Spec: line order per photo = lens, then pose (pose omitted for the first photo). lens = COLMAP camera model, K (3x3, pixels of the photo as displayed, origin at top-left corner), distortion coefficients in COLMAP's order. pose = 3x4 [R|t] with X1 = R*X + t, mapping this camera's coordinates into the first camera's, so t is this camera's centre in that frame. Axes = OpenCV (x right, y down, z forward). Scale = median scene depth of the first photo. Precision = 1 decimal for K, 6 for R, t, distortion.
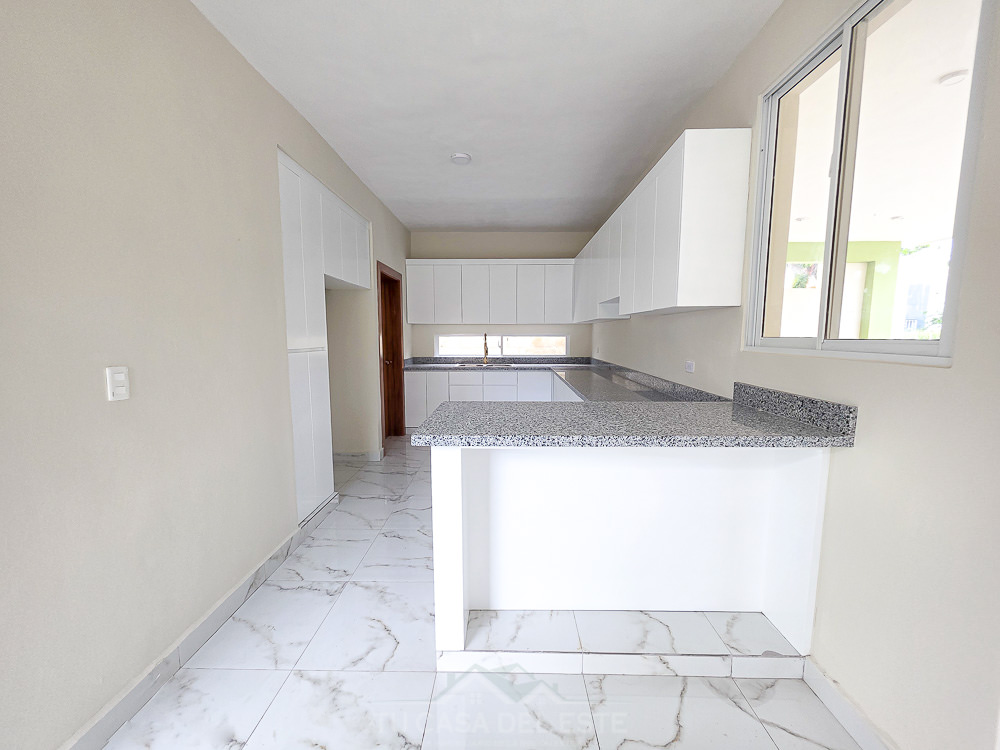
lens RADIAL K [[402.5, 0, 499.0], [0, 402.5, 380.0], [0, 0, 1]] dist [-0.000143, 0.000845]
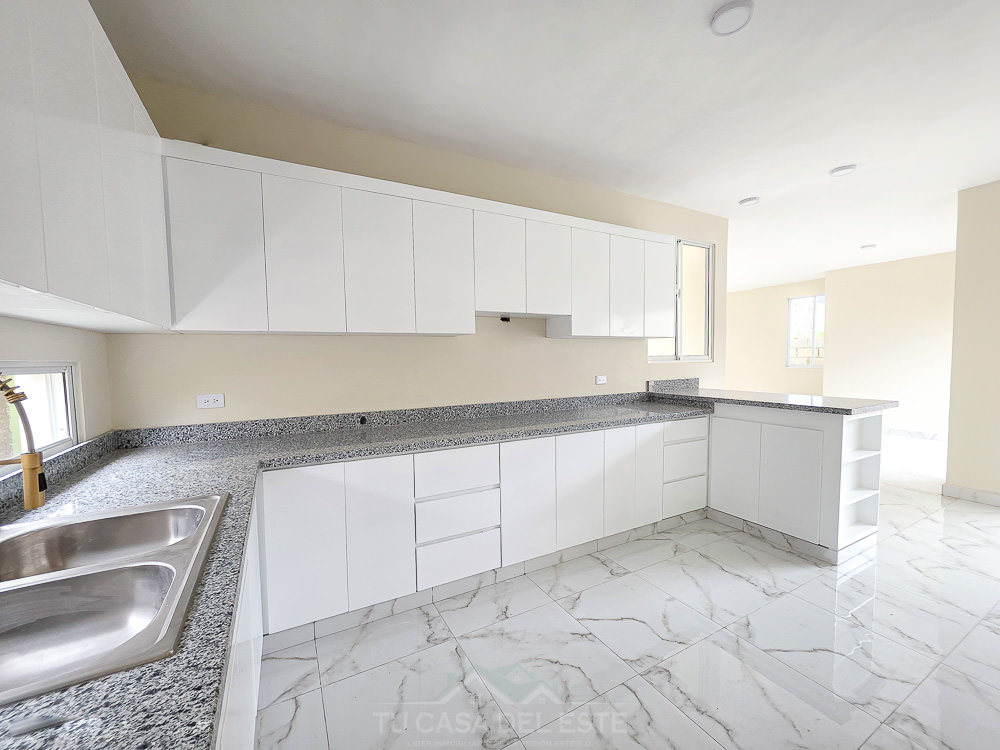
lens RADIAL K [[402.5, 0, 499.0], [0, 402.5, 380.0], [0, 0, 1]] dist [-0.000143, 0.000845]
pose [[-0.496659, -0.039310, 0.867055, -0.250045], [0.115980, 0.987009, 0.111183, -0.107952], [-0.860162, 0.155781, -0.485647, 0.952931]]
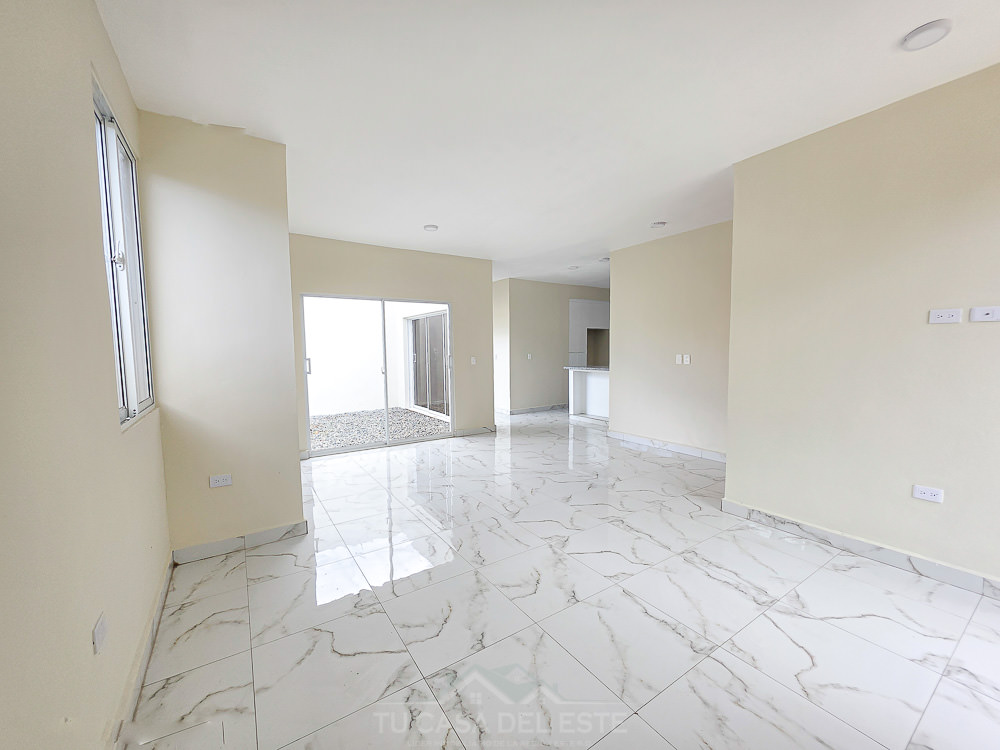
lens RADIAL K [[403.7, 0, 500.5], [0, 403.7, 380.1], [0, 0, 1]] dist [0.000841, 0.000167]
pose [[0.567015, 0.056274, -0.821783, 0.996323], [-0.080473, 0.996676, 0.012725, 0.082821], [0.819767, 0.058916, 0.569658, -0.731859]]
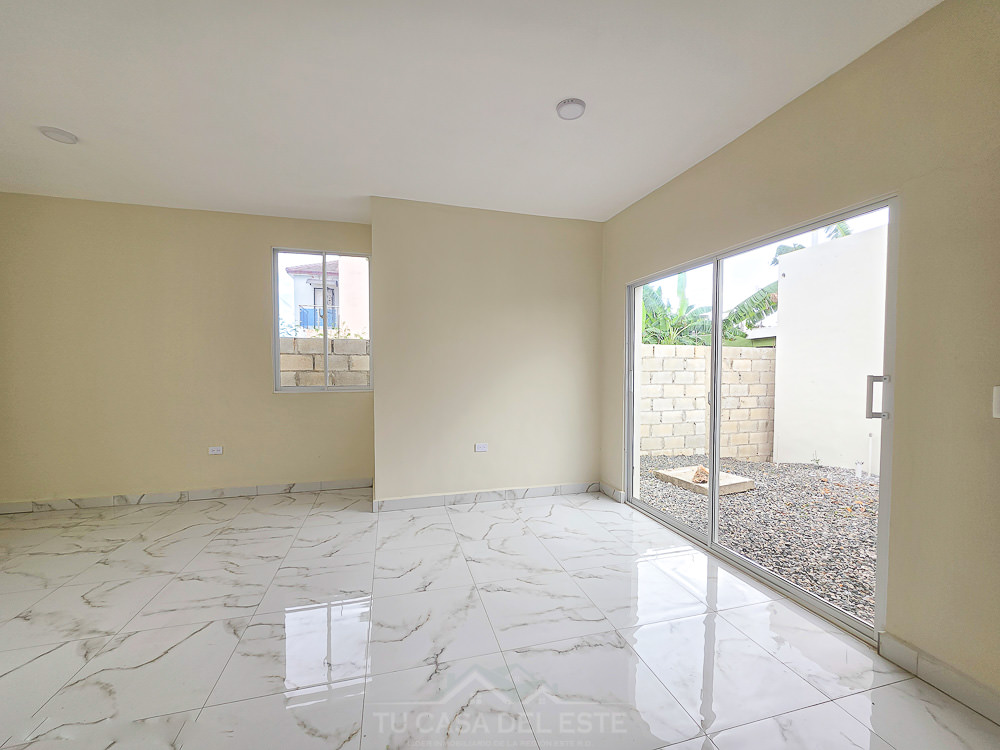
lens RADIAL K [[400.4, 0, 498.0], [0, 400.4, 381.1], [0, 0, 1]] dist [0.000559, 0.001072]
pose [[-0.962689, 0.011253, -0.270374, 0.360539], [-0.028247, 0.989498, 0.141758, 0.004949], [0.269130, 0.144106, -0.952262, 0.055921]]
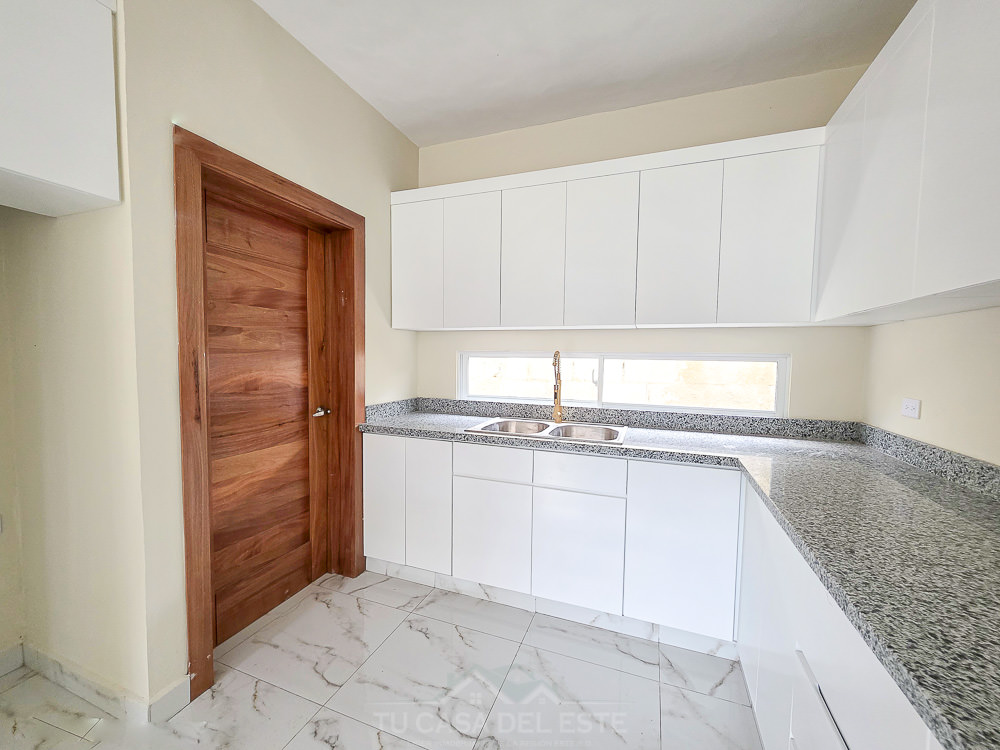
lens RADIAL K [[403.7, 0, 500.5], [0, 403.7, 380.1], [0, 0, 1]] dist [0.000841, 0.000167]
pose [[0.939724, 0.033574, -0.340283, 0.057481], [-0.053306, 0.997385, -0.048800, -0.064878], [0.337755, 0.063998, 0.939056, 0.615201]]
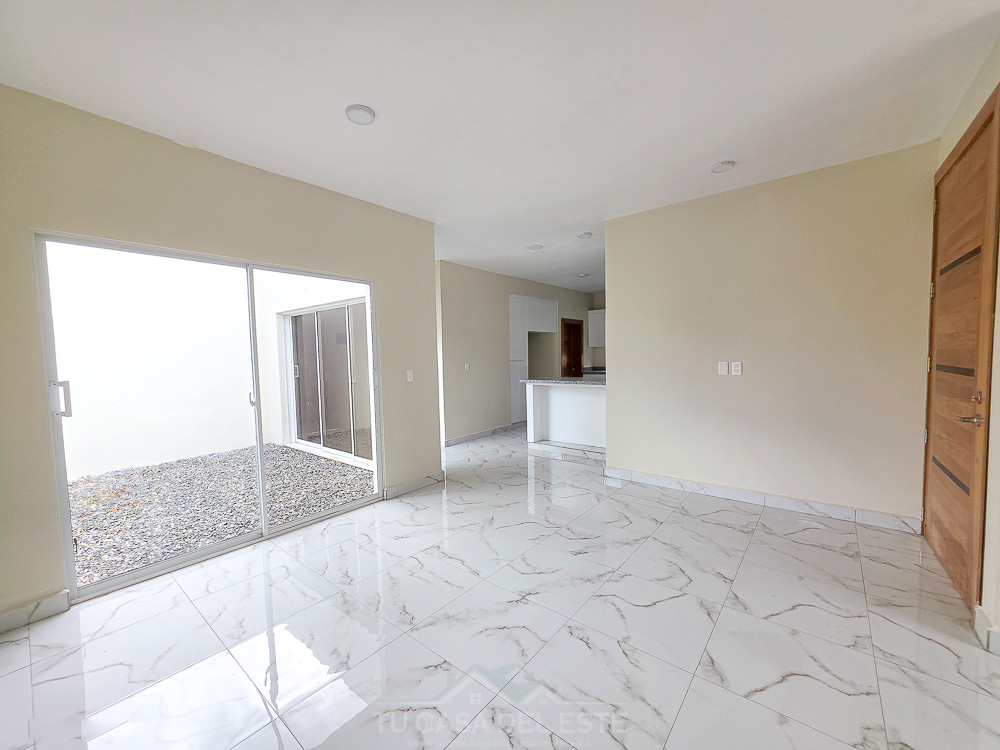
lens RADIAL K [[400.4, 0, 498.0], [0, 400.4, 381.1], [0, 0, 1]] dist [0.000559, 0.001072]
pose [[0.781630, 0.022955, -0.623320, 0.565418], [-0.048249, 0.998553, -0.023729, 0.067665], [0.621874, 0.048622, 0.781607, -0.607451]]
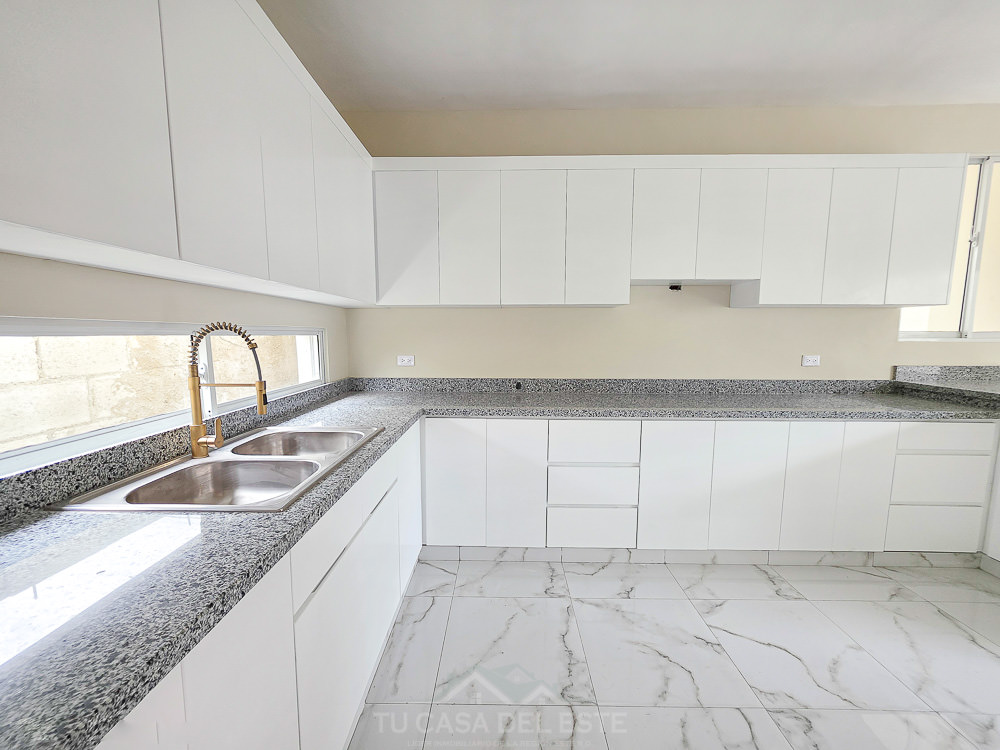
lens RADIAL K [[403.7, 0, 500.5], [0, 403.7, 380.1], [0, 0, 1]] dist [0.000841, 0.000167]
pose [[-0.009446, -0.112887, 0.993563, -0.278408], [0.114662, 0.986931, 0.113224, -0.095888], [-0.993360, 0.114994, 0.003621, 0.888291]]
